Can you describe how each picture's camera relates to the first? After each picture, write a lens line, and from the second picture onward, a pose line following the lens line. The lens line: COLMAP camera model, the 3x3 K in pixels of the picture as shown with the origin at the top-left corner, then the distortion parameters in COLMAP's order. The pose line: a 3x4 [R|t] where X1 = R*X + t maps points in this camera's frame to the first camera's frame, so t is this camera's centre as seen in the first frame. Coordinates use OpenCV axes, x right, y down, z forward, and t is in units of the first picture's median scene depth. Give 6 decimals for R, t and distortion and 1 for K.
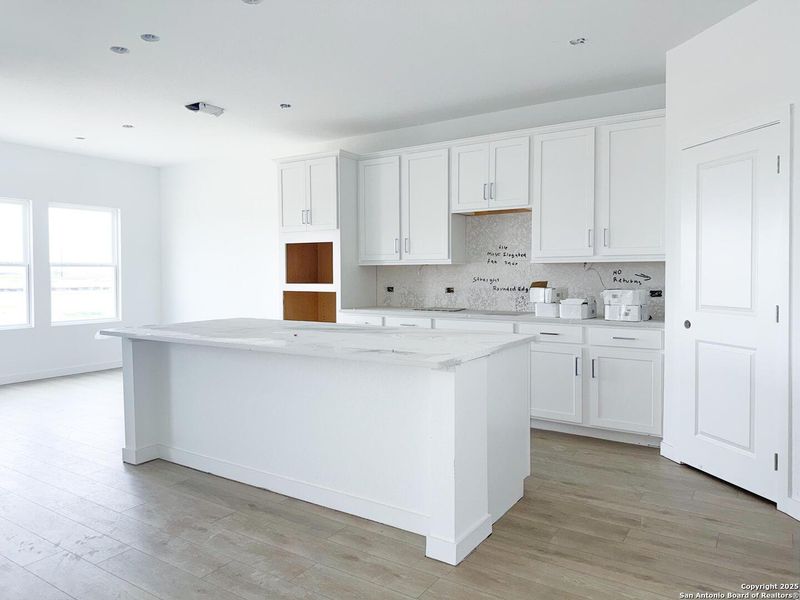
lens RADIAL K [[564.0, 0, 399.8], [0, 564.0, 283.3], [0, 0, 1]] dist [0.057809, -0.065387]
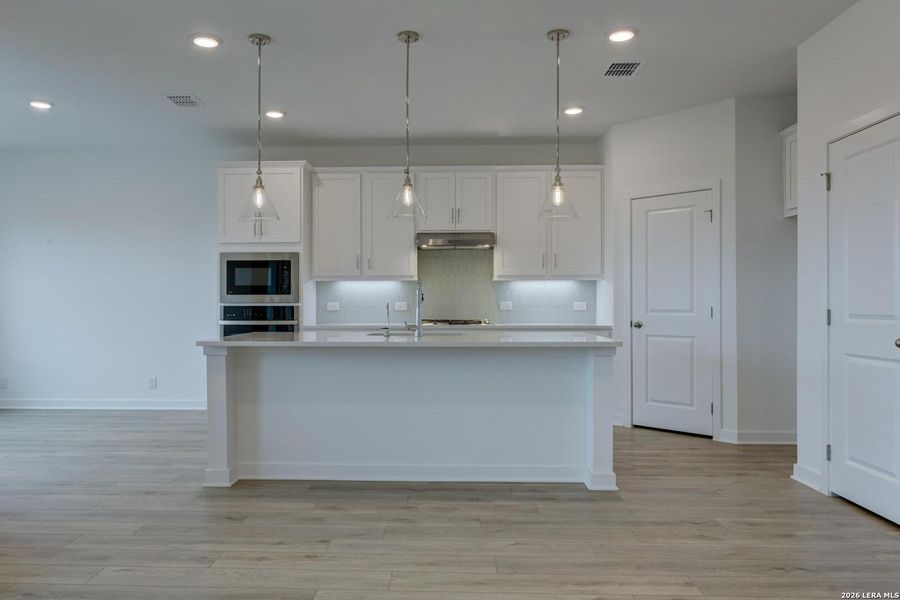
lens RADIAL K [[644.6, 0, 430.1], [0, 644.6, 309.4], [0, 0, 1]] dist [-0.004146, 0.011888]
pose [[0.853538, -0.005117, 0.521005, -0.866518], [0.011240, 0.999900, -0.008594, 0.049170], [-0.520909, 0.013191, 0.853510, -0.091546]]
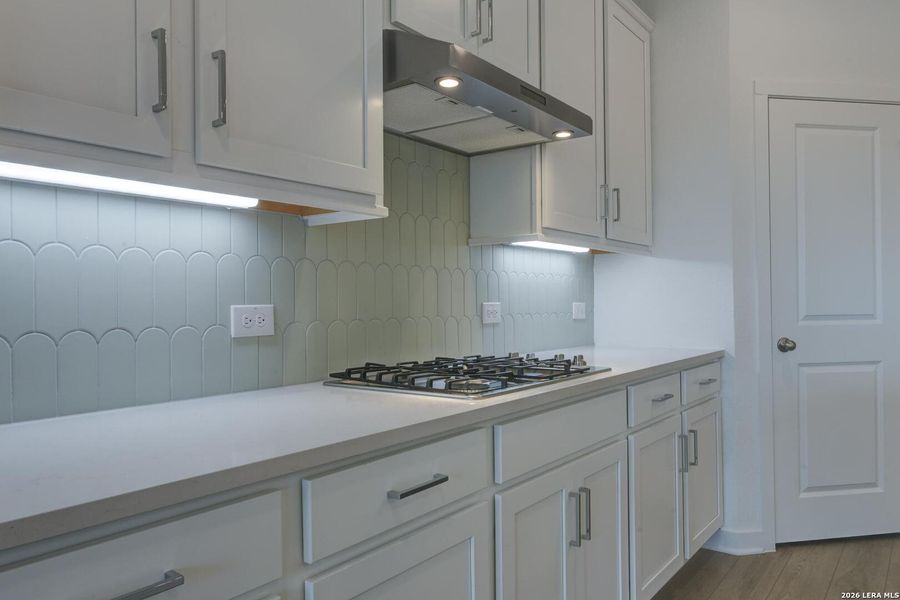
lens RADIAL K [[644.6, 0, 492.3], [0, 644.6, 297.0], [0, 0, 1]] dist [-0.004146, 0.011888]
pose [[0.021844, 0.008455, 0.999726, -0.353438], [0.028417, 0.999555, -0.009075, 0.010520], [-0.999357, 0.028608, 0.021594, 1.561970]]
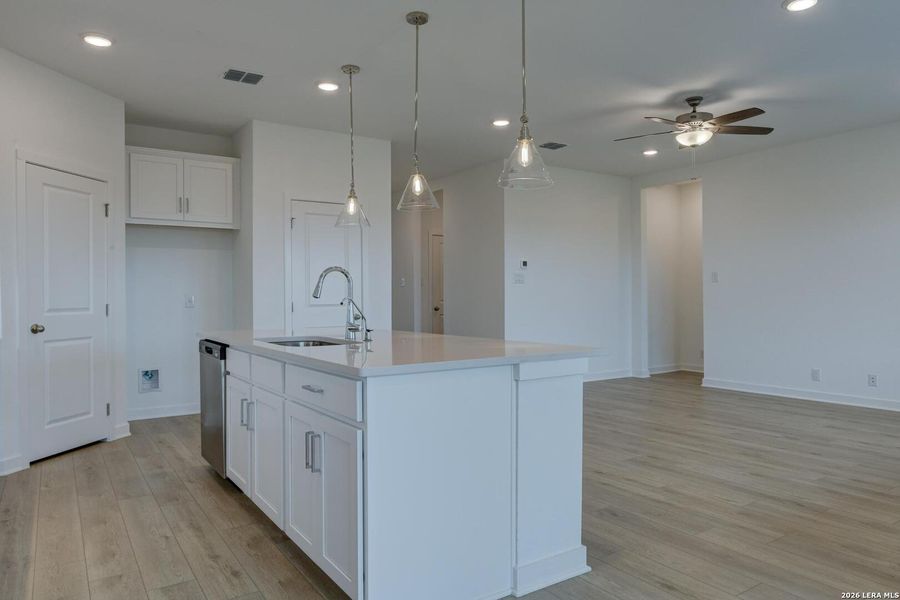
lens RADIAL K [[588.6, 0, 434.6], [0, 588.6, 295.1], [0, 0, 1]] dist [-0.006582, 0.005797]
pose [[-0.915333, 0.010258, 0.402567, -0.716173], [0.017969, 0.999720, 0.015382, 0.006272], [-0.402296, 0.021314, -0.915261, 1.977172]]
